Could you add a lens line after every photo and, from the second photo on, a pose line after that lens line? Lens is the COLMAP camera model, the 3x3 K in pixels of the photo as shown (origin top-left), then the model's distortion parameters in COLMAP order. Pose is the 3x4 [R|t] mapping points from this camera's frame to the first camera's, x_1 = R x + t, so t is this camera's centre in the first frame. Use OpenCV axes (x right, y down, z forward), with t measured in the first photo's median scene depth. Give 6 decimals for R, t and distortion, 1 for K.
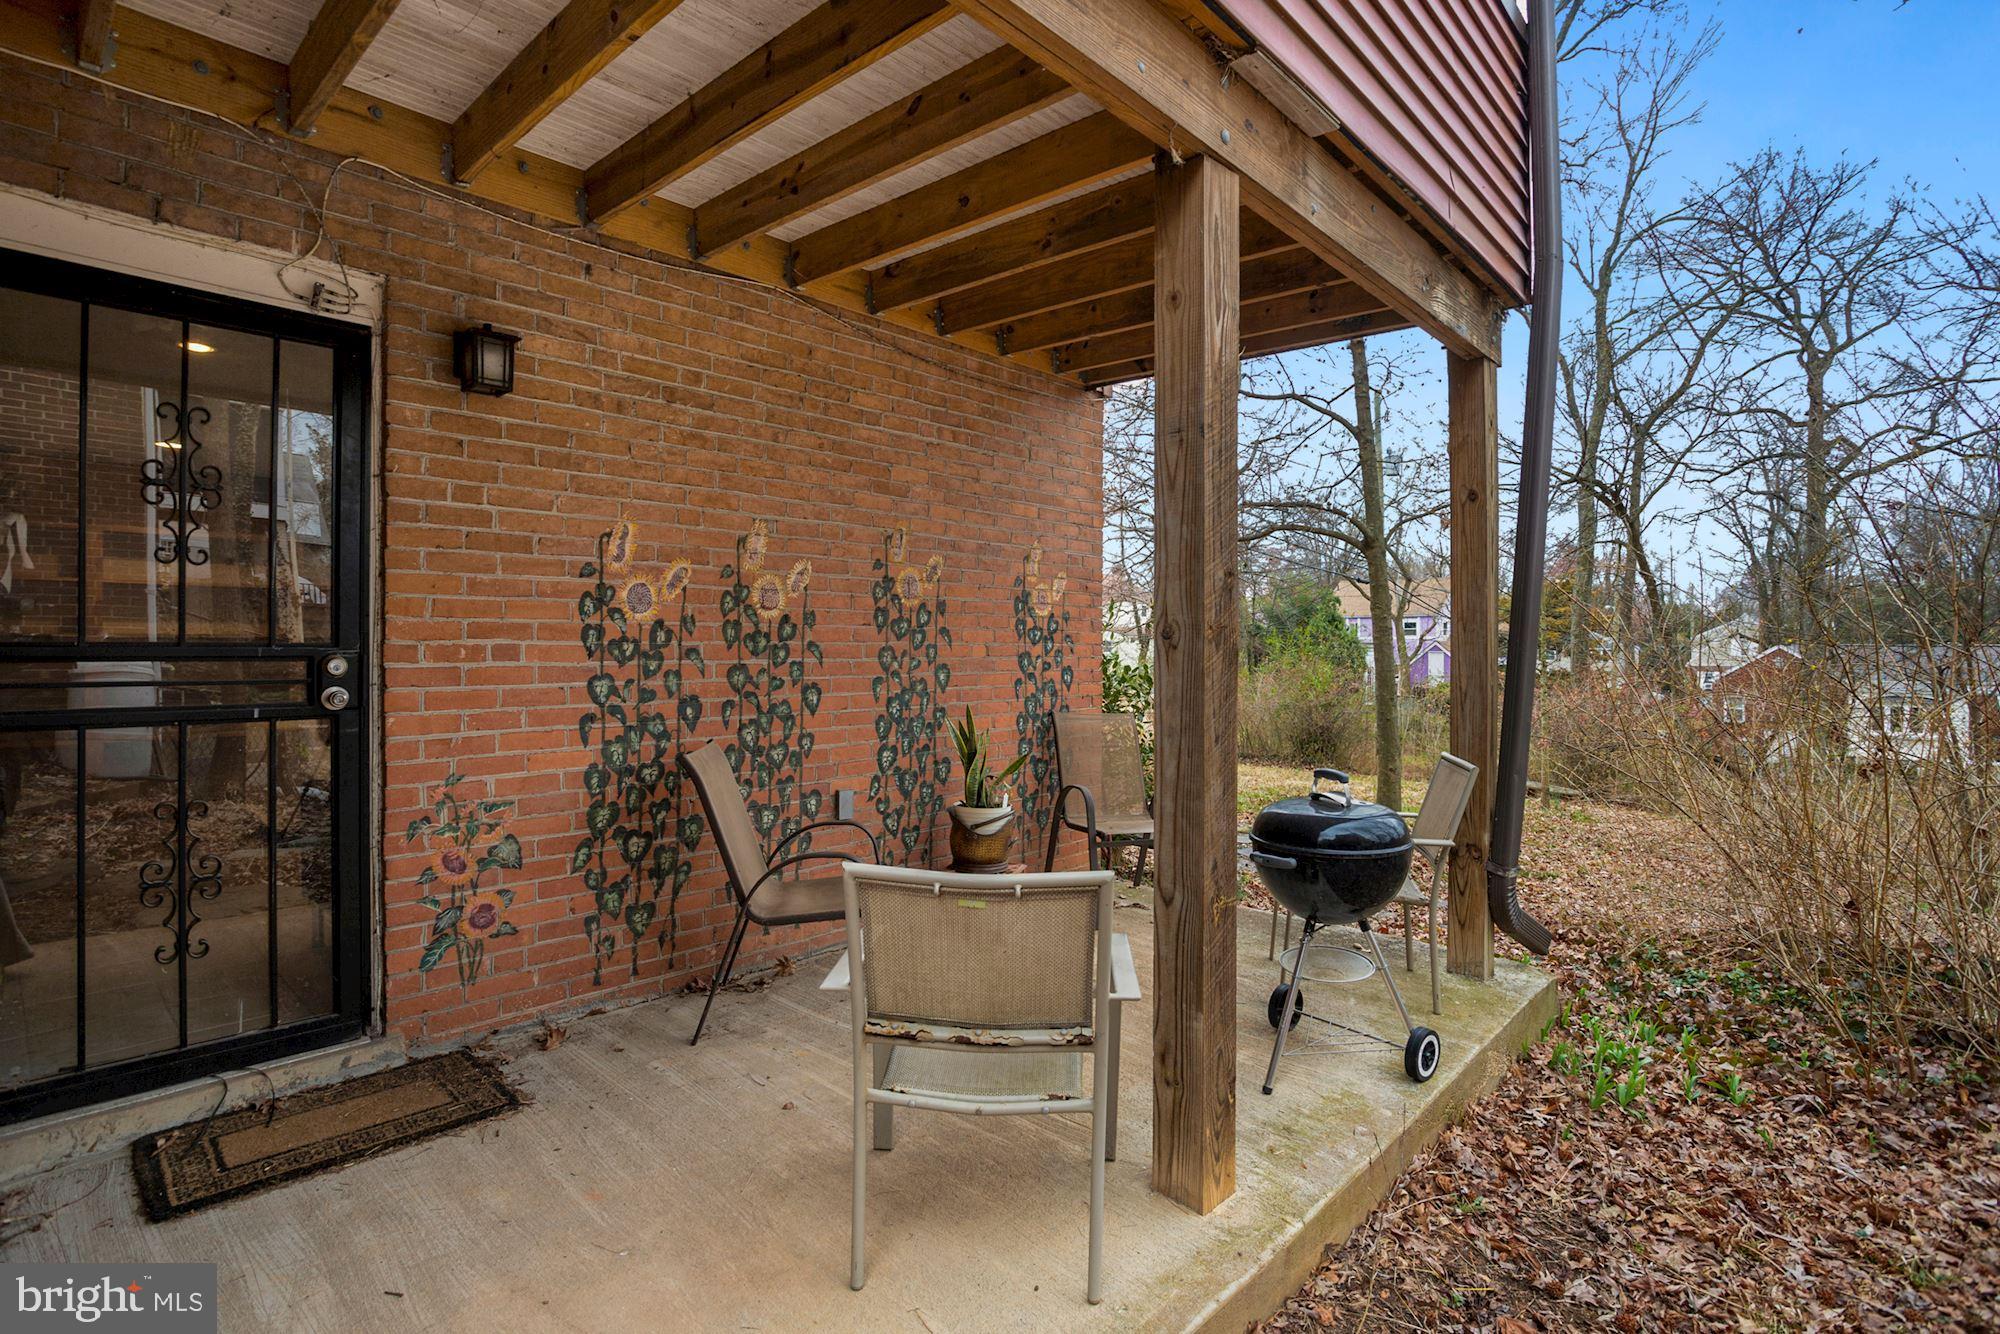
lens RADIAL K [[988.1, 0, 1000.0], [0, 988.1, 667.0], [0, 0, 1]] dist [-0.047096, 0.000180]
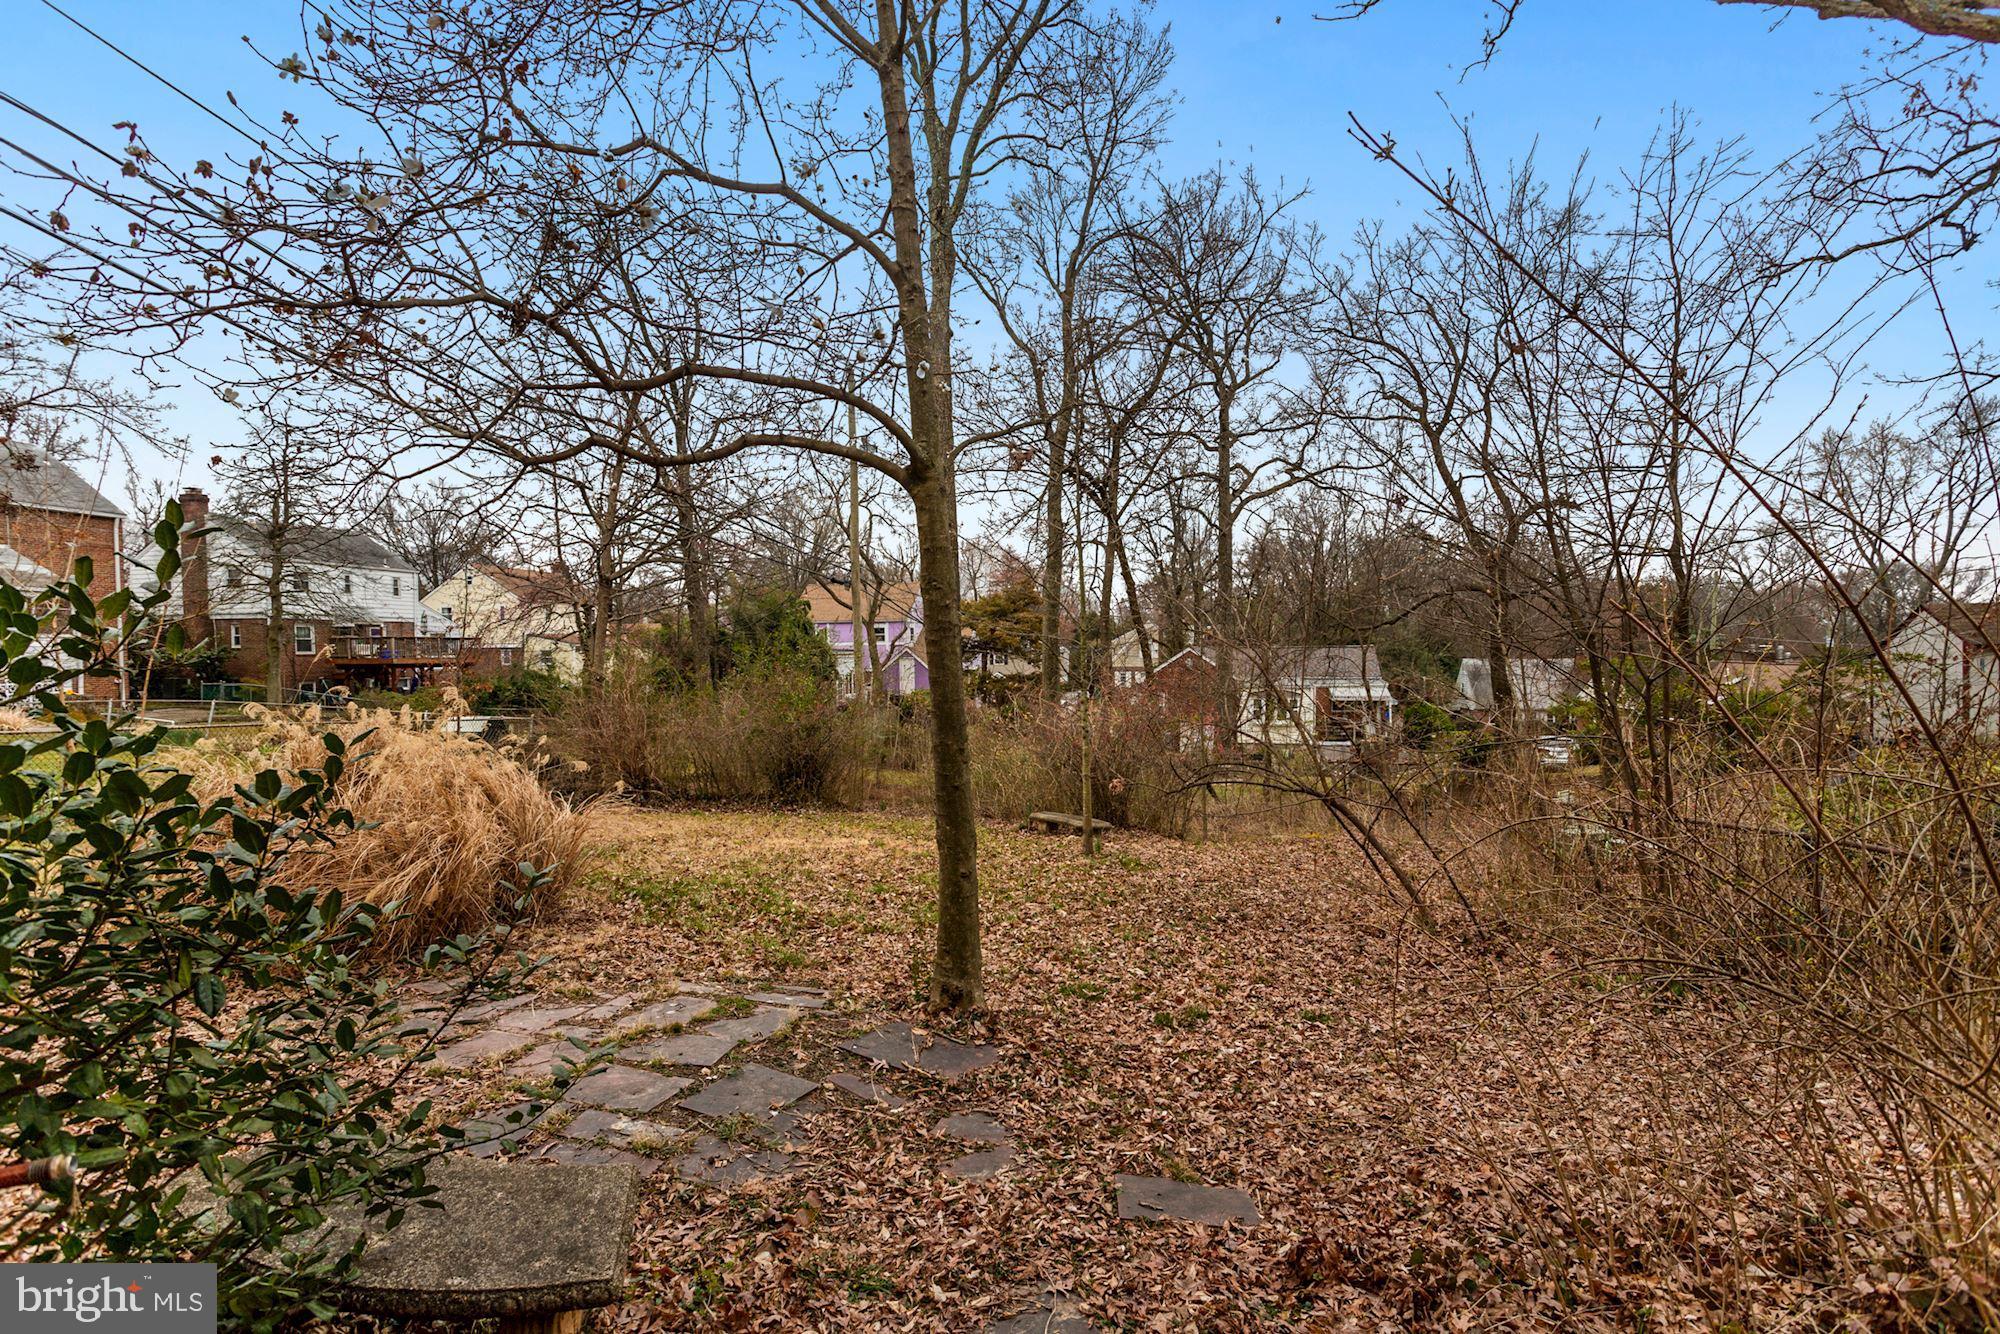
lens RADIAL K [[988.1, 0, 1000.0], [0, 988.1, 667.0], [0, 0, 1]] dist [-0.047096, 0.000180]
pose [[0.862525, -0.020816, 0.505587, 0.035533], [0.024447, 0.999701, -0.000546, -0.004228], [-0.505424, 0.012831, 0.862776, 0.134103]]
